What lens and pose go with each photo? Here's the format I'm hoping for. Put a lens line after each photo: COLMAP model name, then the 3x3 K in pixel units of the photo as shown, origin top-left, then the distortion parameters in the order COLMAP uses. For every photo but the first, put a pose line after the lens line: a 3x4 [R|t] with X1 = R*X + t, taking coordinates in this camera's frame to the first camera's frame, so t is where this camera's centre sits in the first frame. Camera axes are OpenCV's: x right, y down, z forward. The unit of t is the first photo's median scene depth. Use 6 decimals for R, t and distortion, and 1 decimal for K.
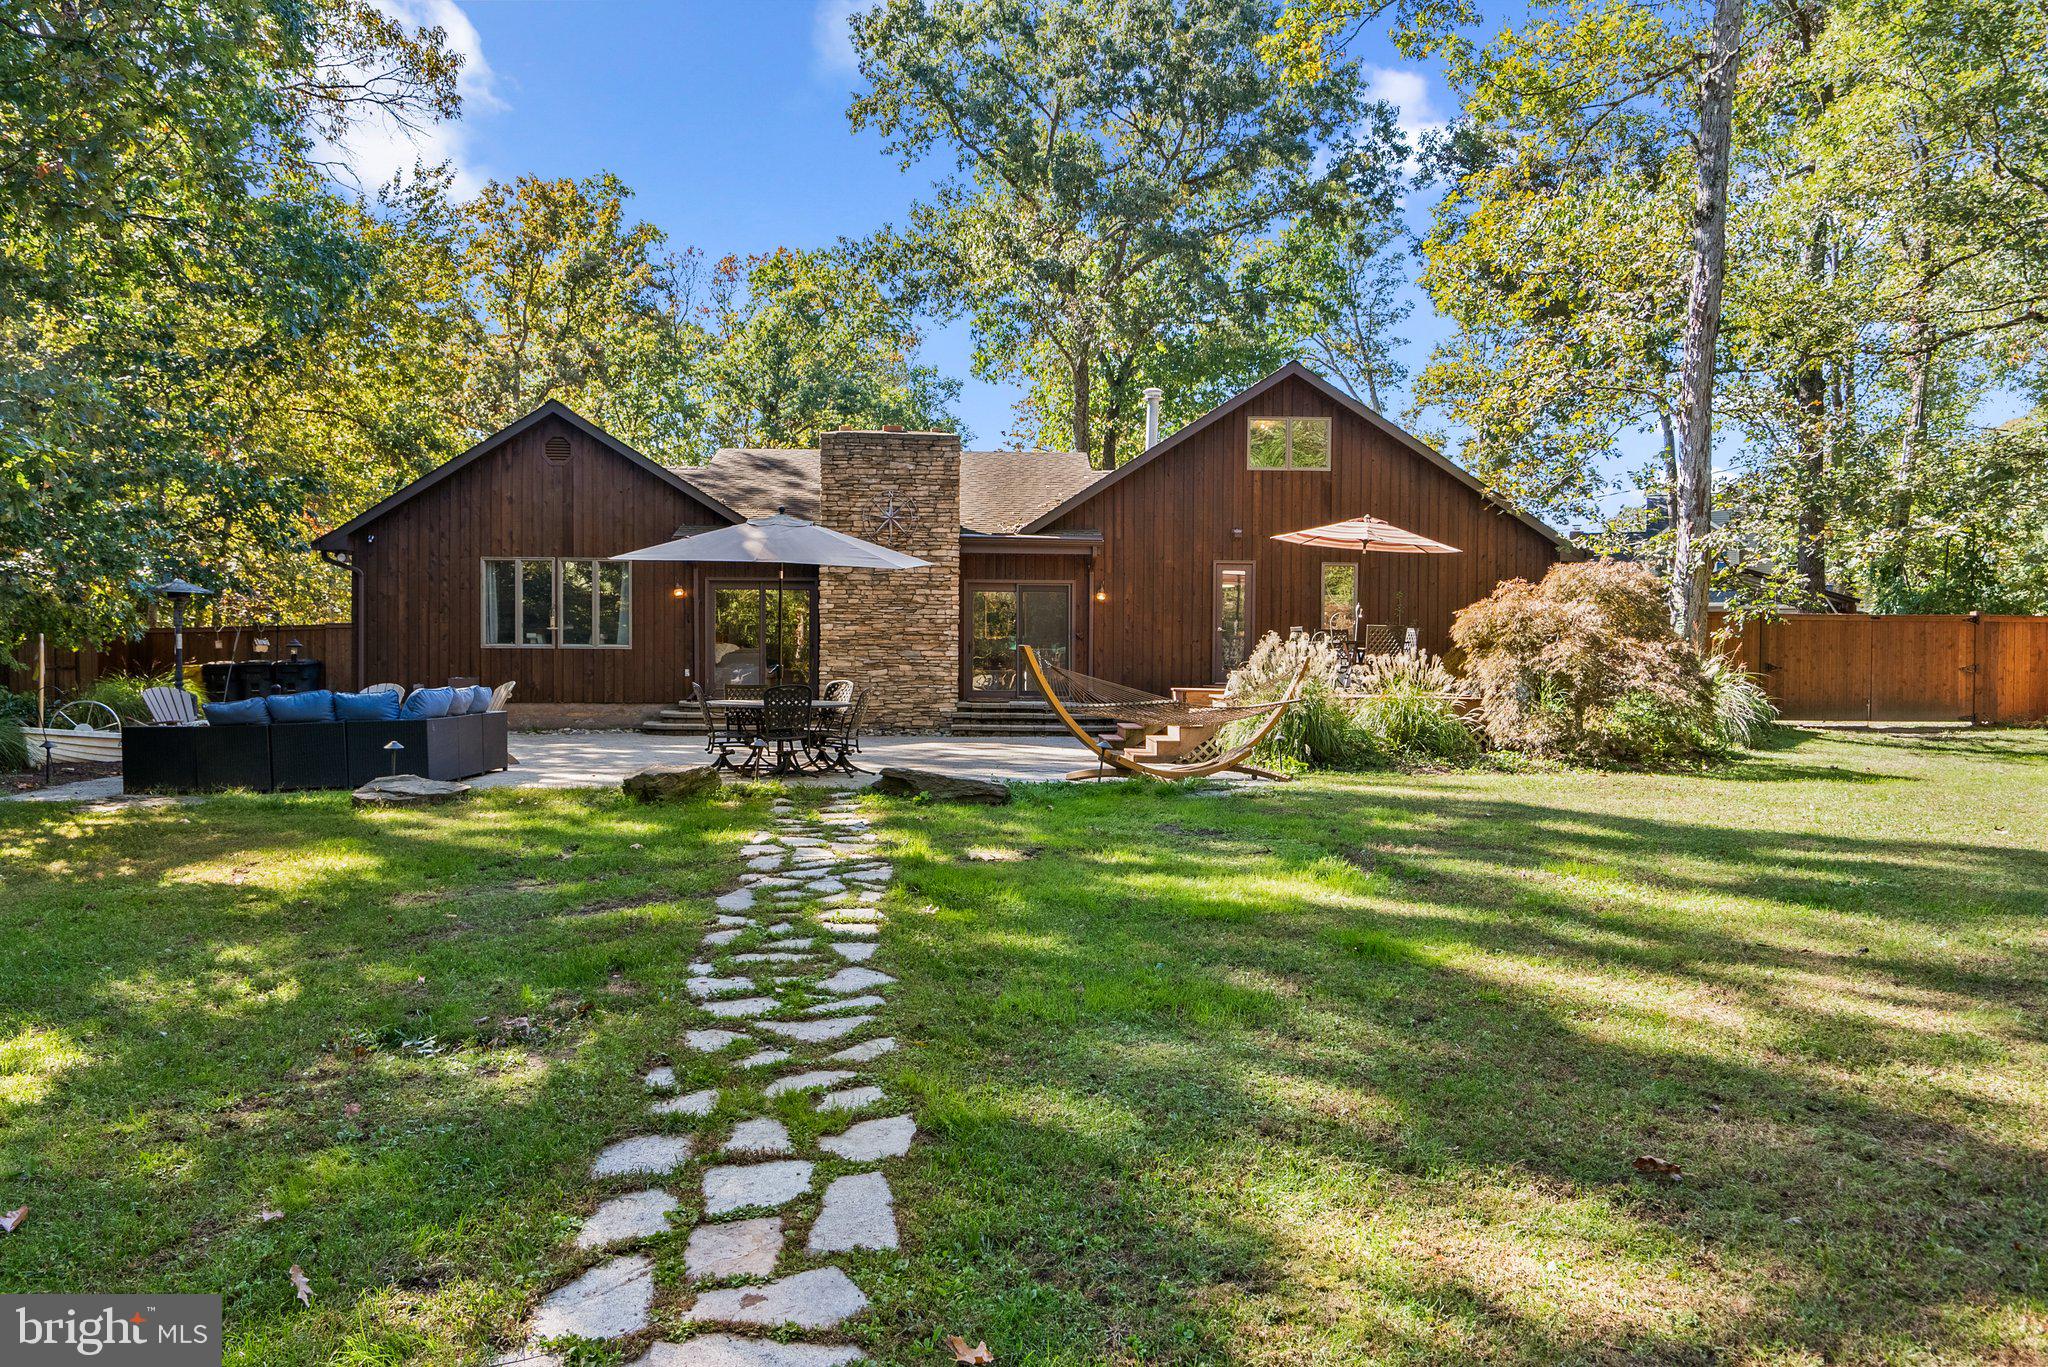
lens RADIAL K [[1363.0, 0, 1036.7], [0, 1363.0, 674.4], [0, 0, 1]] dist [-0.000877, 0.002083]
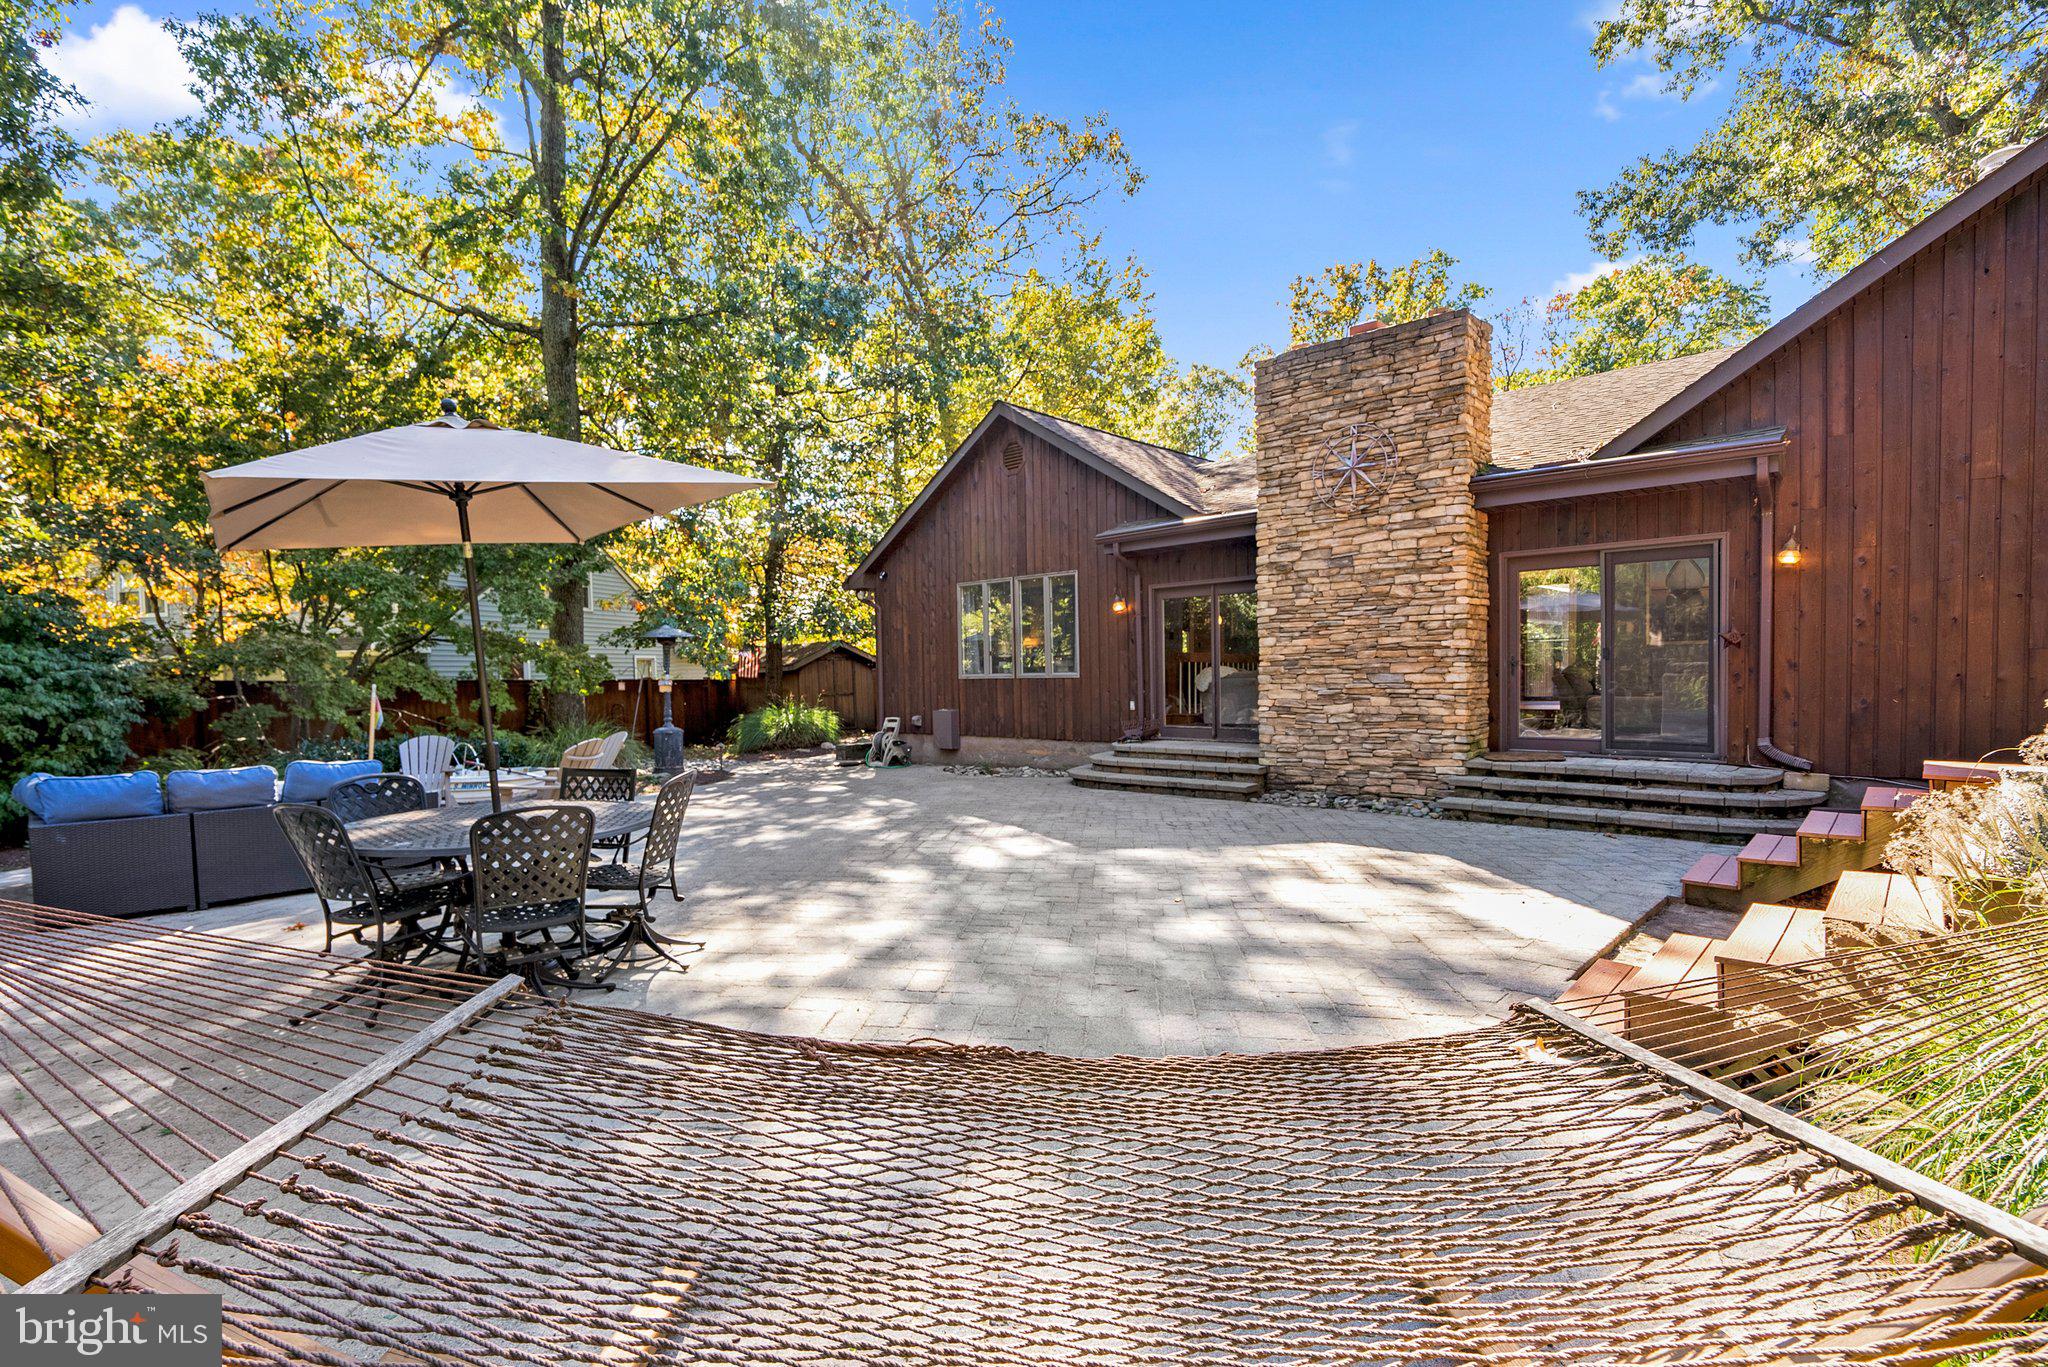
lens RADIAL K [[947.5, 0, 1026.9], [0, 947.5, 703.3], [0, 0, 1]] dist [-0.002335, 0.000847]
pose [[0.683441, 0.005903, -0.729982, 0.111610], [0.014273, 0.999668, 0.021448, -0.015452], [0.729866, -0.025078, 0.683130, 0.568067]]
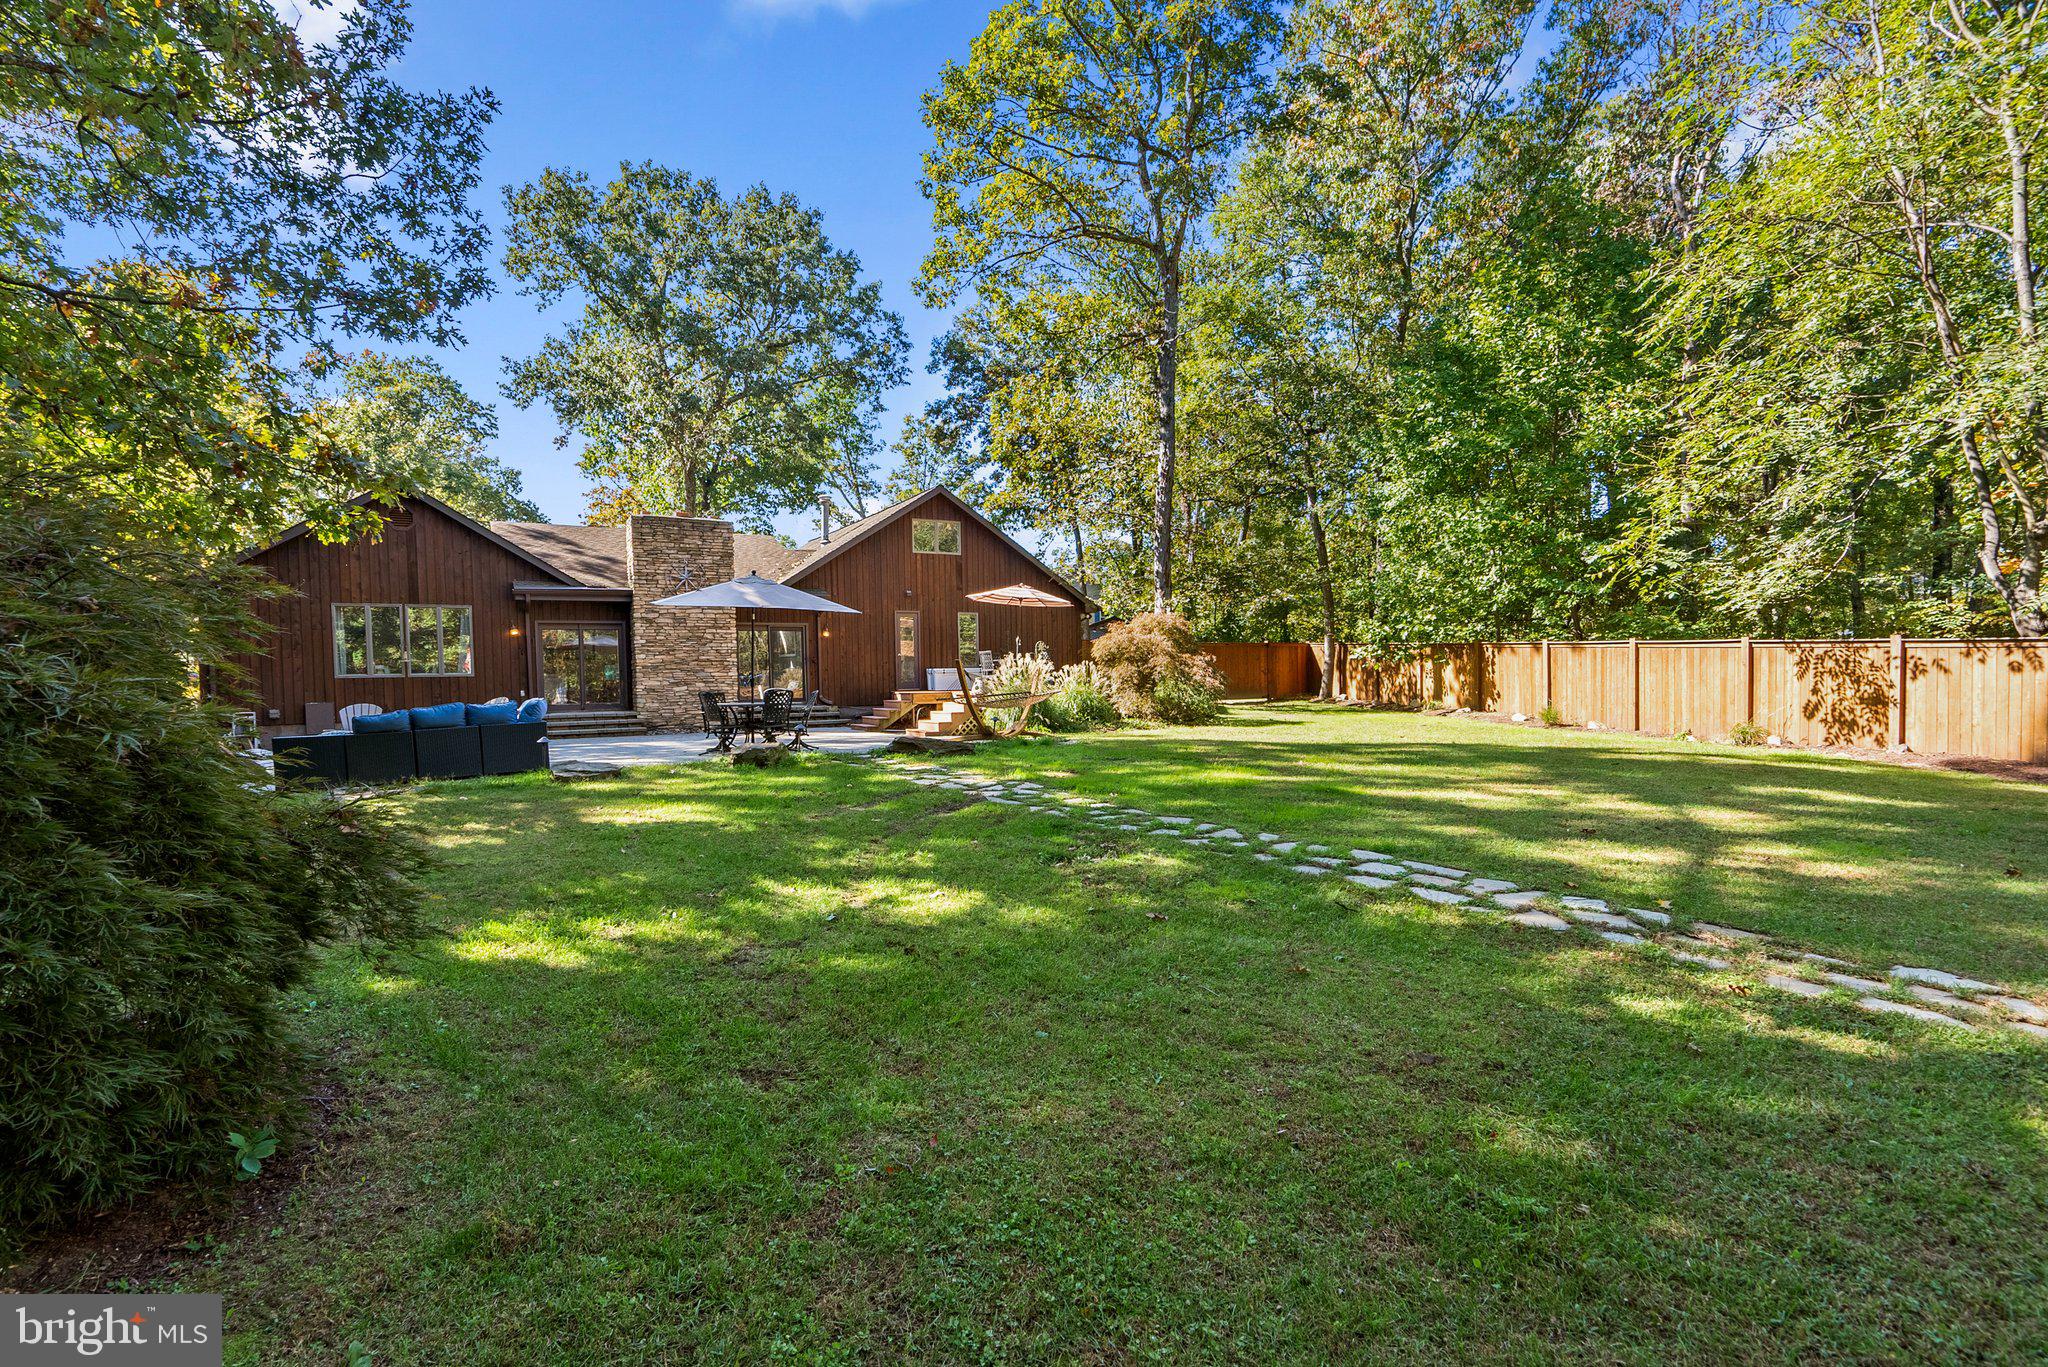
lens RADIAL K [[947.5, 0, 1023.5], [0, 947.5, 695.8], [0, 0, 1]] dist [-0.002335, 0.000847]
pose [[0.893276, -0.033456, 0.448261, -0.233761], [0.031657, 0.999433, 0.011508, 0.006036], [-0.448392, 0.003911, 0.893828, -0.031463]]
